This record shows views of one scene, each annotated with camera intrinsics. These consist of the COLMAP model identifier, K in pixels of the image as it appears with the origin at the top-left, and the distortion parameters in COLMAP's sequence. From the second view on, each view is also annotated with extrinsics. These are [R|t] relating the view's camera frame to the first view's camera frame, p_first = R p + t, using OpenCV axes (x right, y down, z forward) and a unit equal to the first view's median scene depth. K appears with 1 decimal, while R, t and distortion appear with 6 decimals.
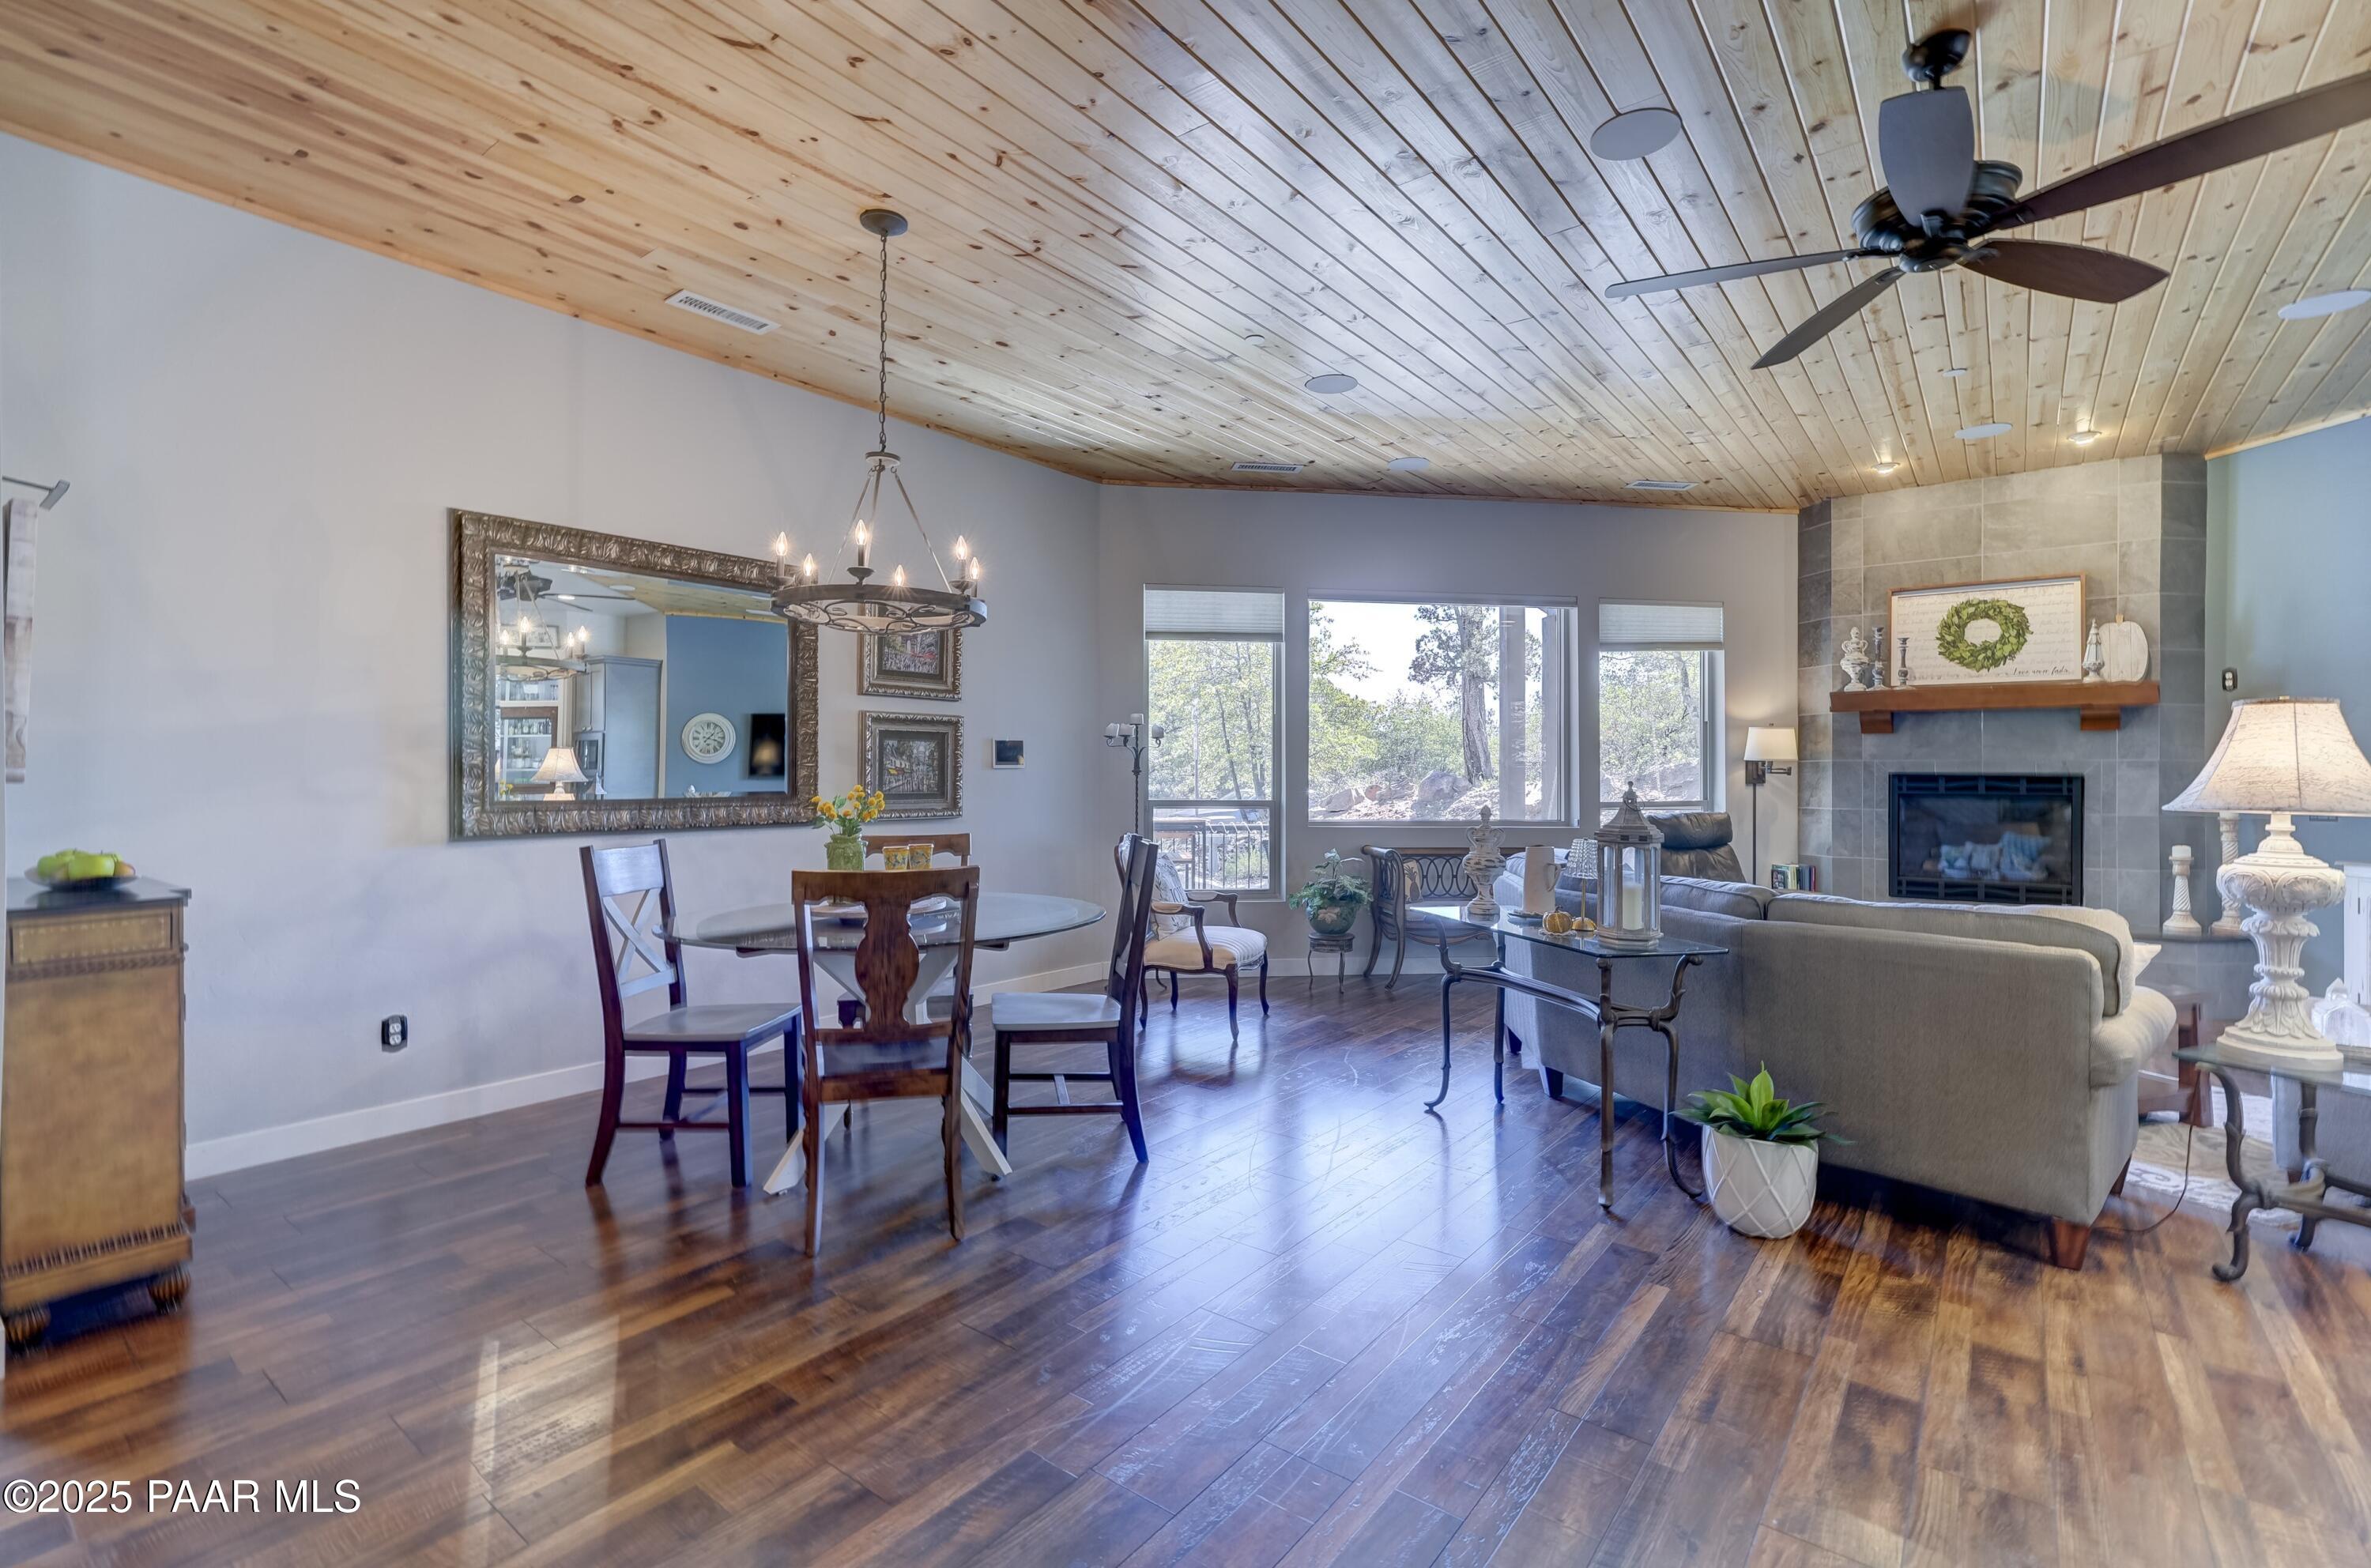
lens RADIAL K [[1066.9, 0, 1172.9], [0, 1066.9, 774.4], [0, 0, 1]] dist [-0.027062, 0.017851]
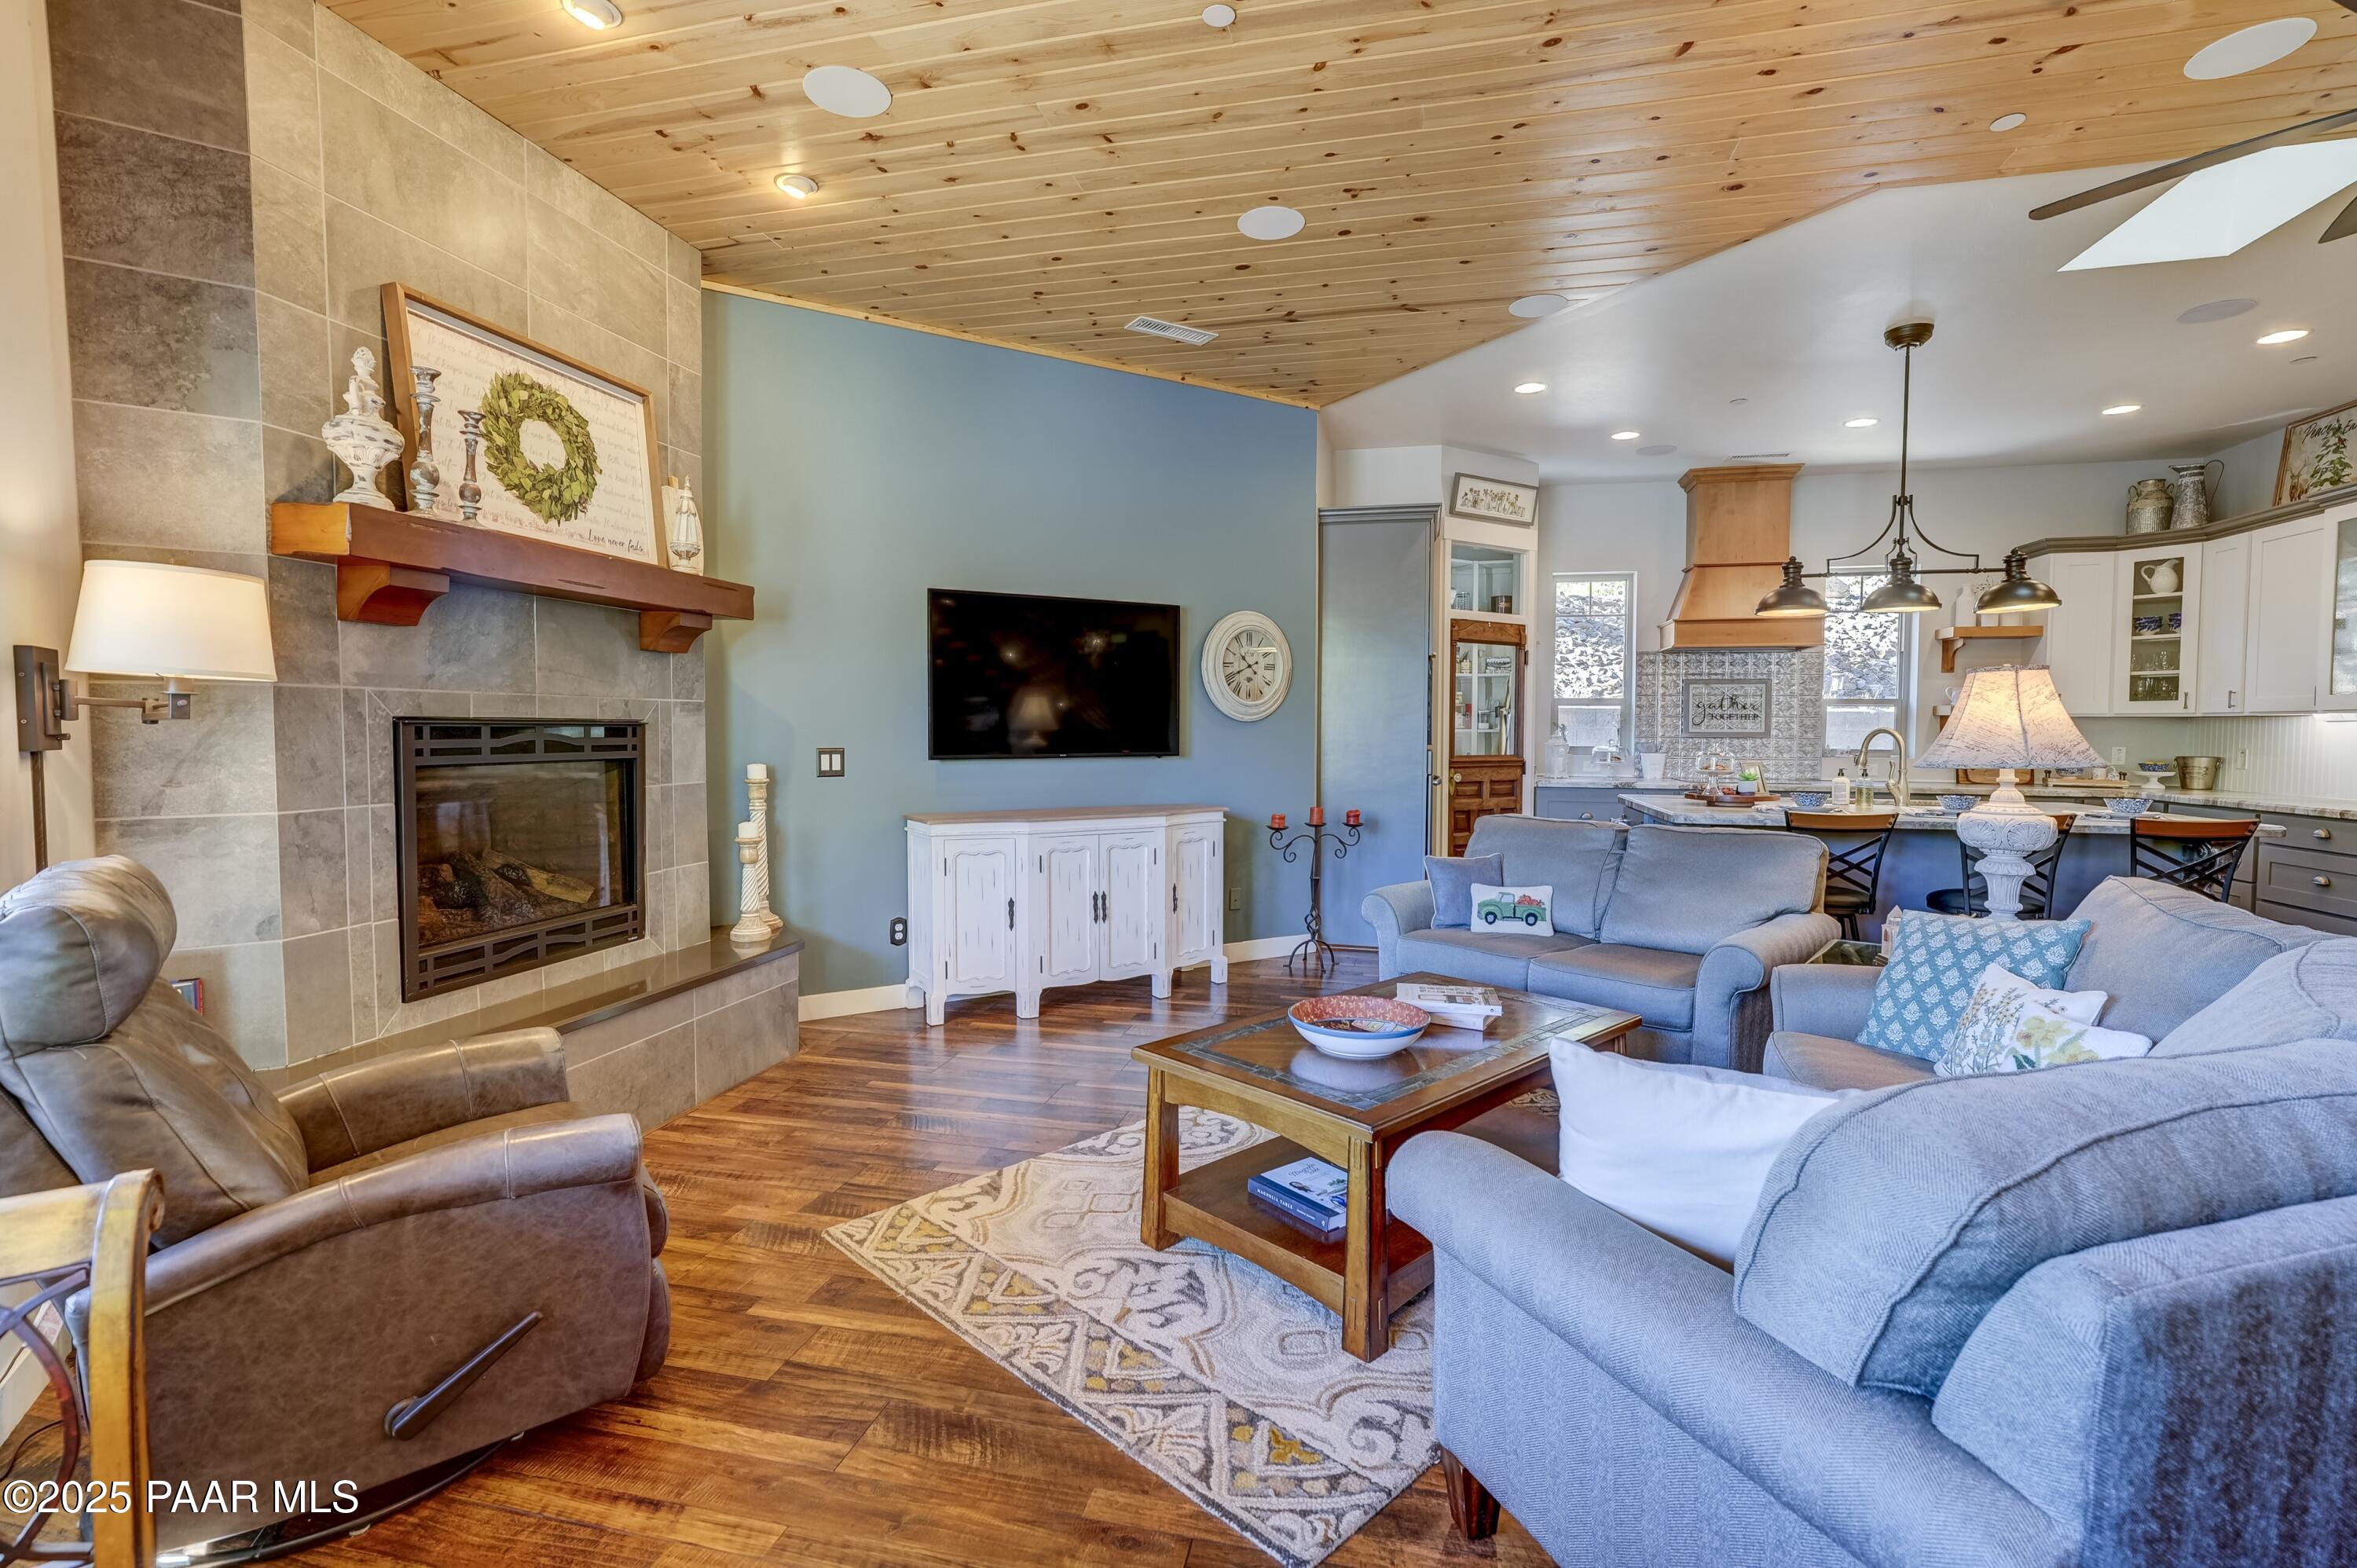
lens RADIAL K [[1060.6, 0, 1166.0], [0, 1060.6, 774.5], [0, 0, 1]] dist [-0.027062, 0.017851]
pose [[-0.430993, -0.042903, 0.901335, 0.169560], [-0.001487, 0.998901, 0.046837, 0.001240], [-0.902354, 0.018846, -0.430584, 0.976435]]
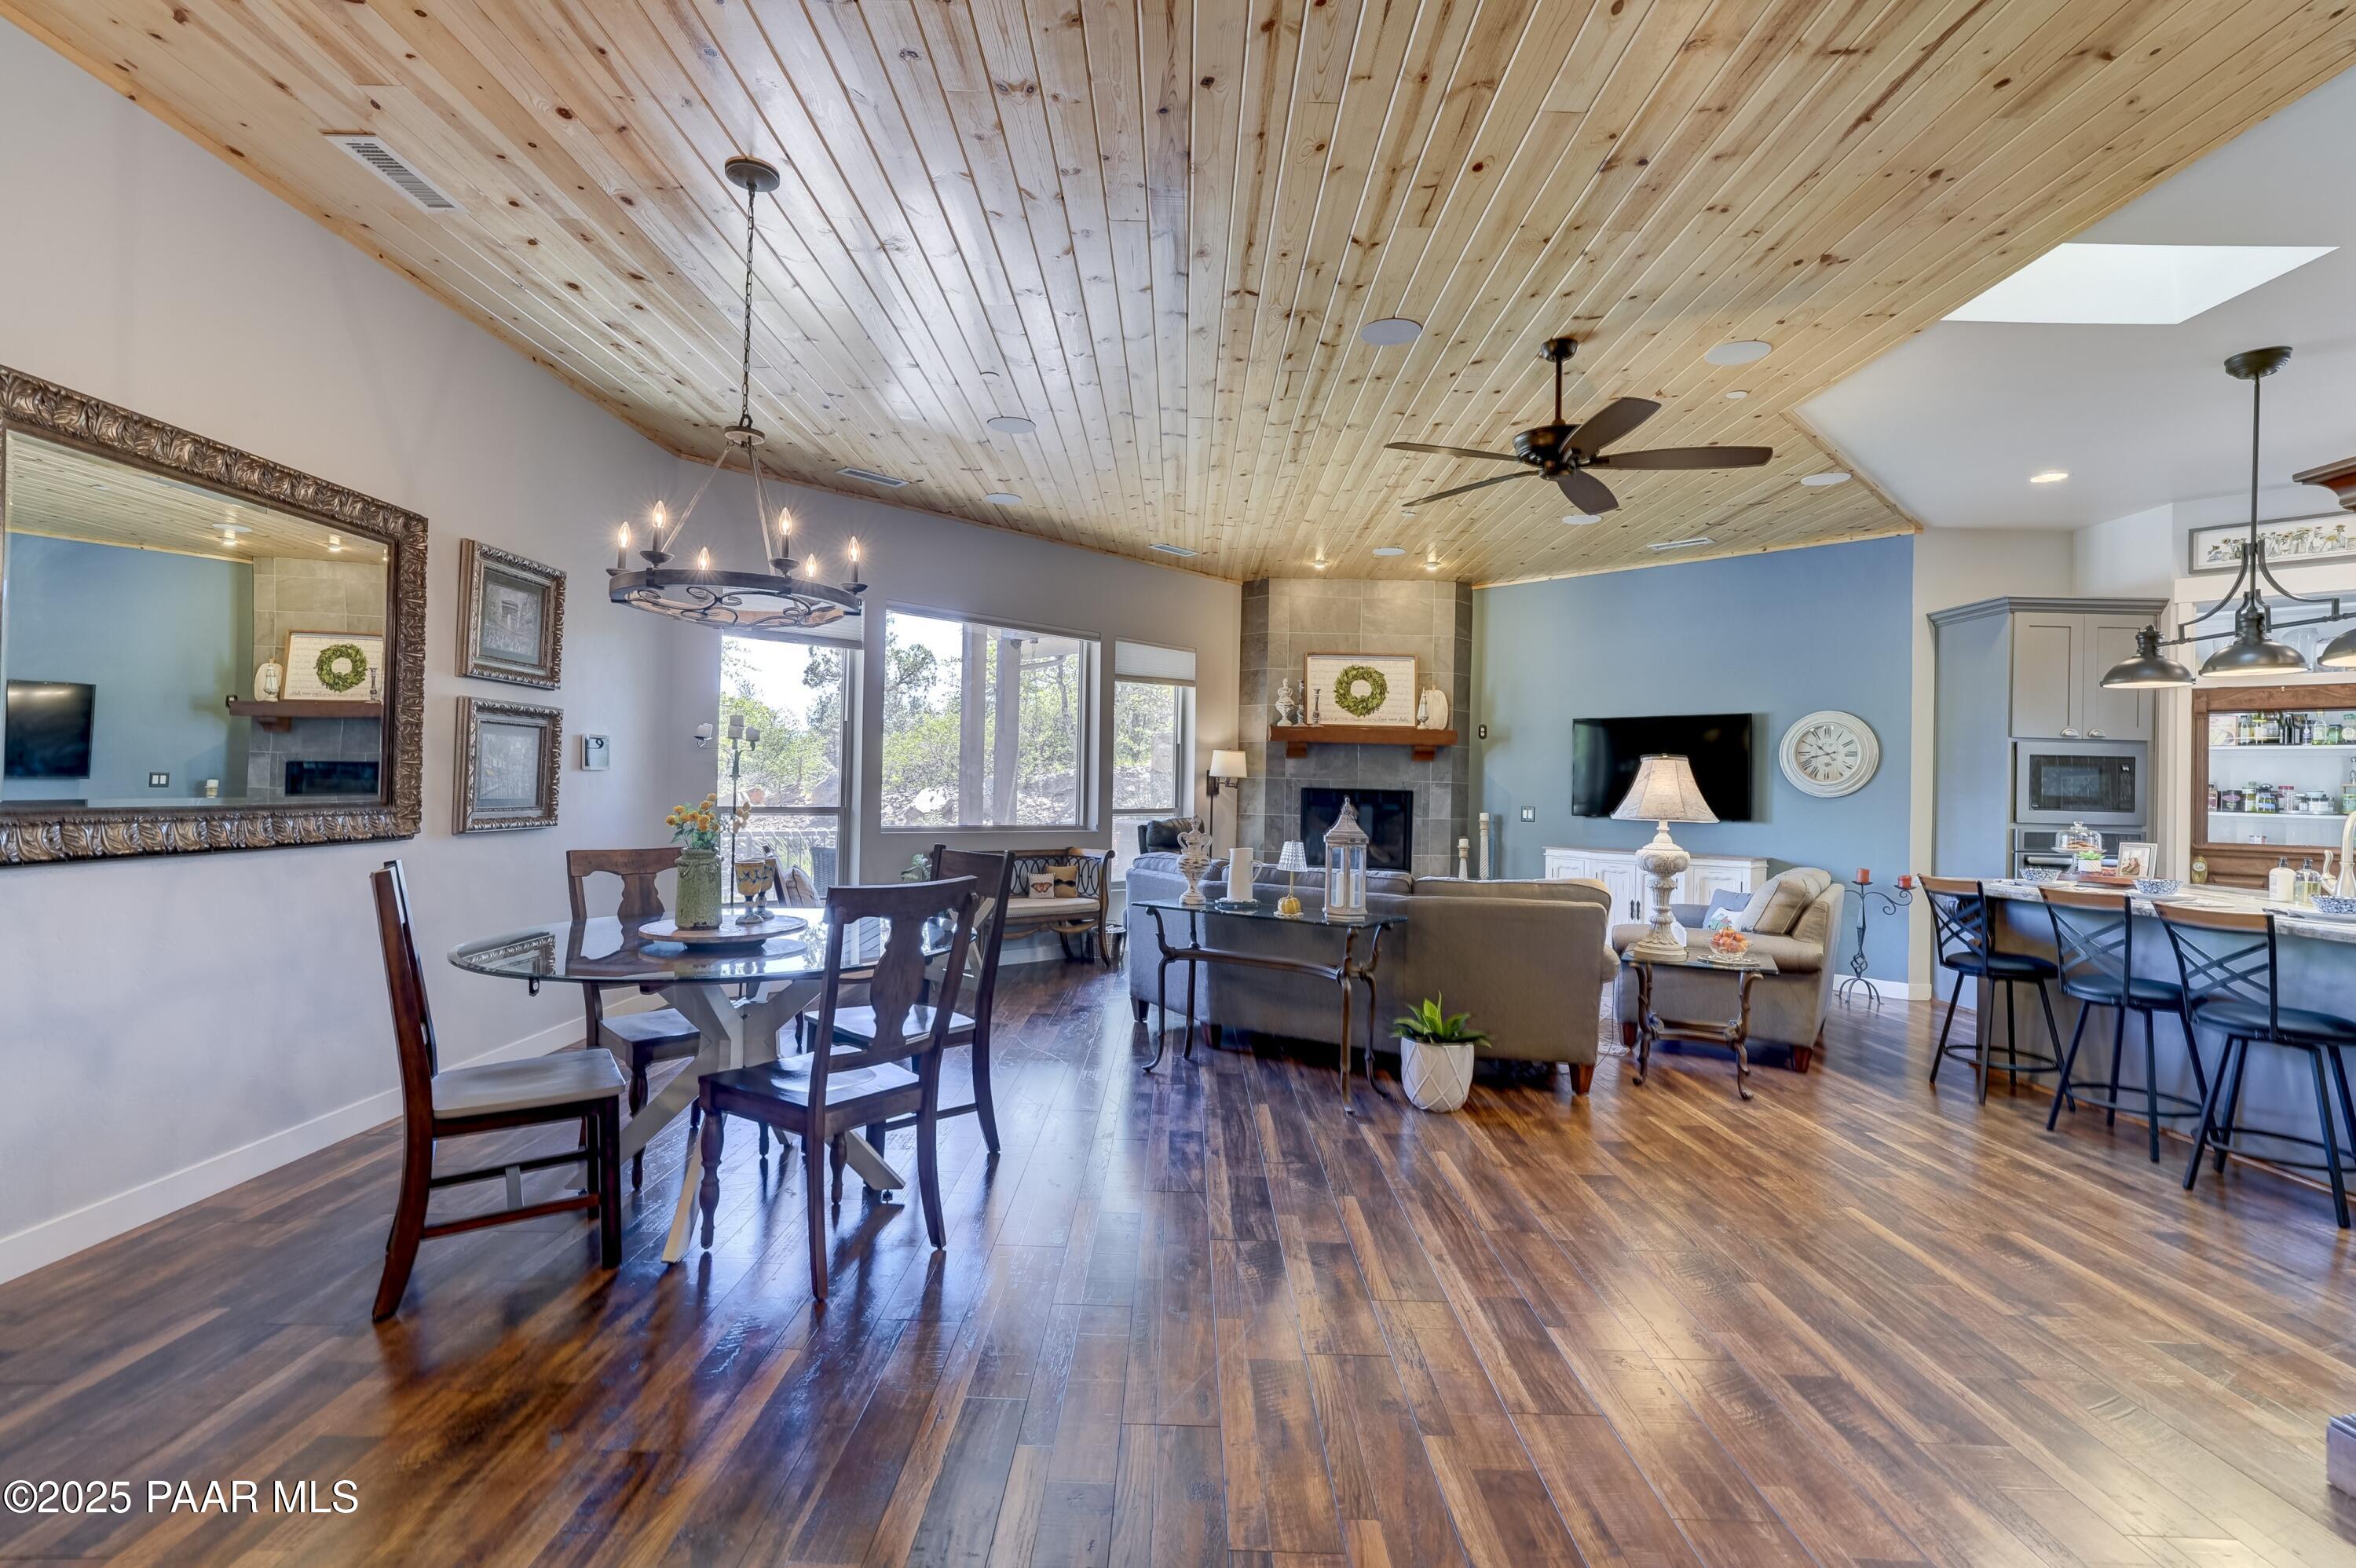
lens RADIAL K [[1060.1, 0, 1165.5], [0, 1060.1, 774.5], [0, 0, 1]] dist [-0.027062, 0.017851]
pose [[0.793727, 0.020405, 0.607932, -0.304231], [-0.018782, 0.999783, -0.009035, -0.003258], [-0.607984, -0.004247, 0.793938, 0.038310]]
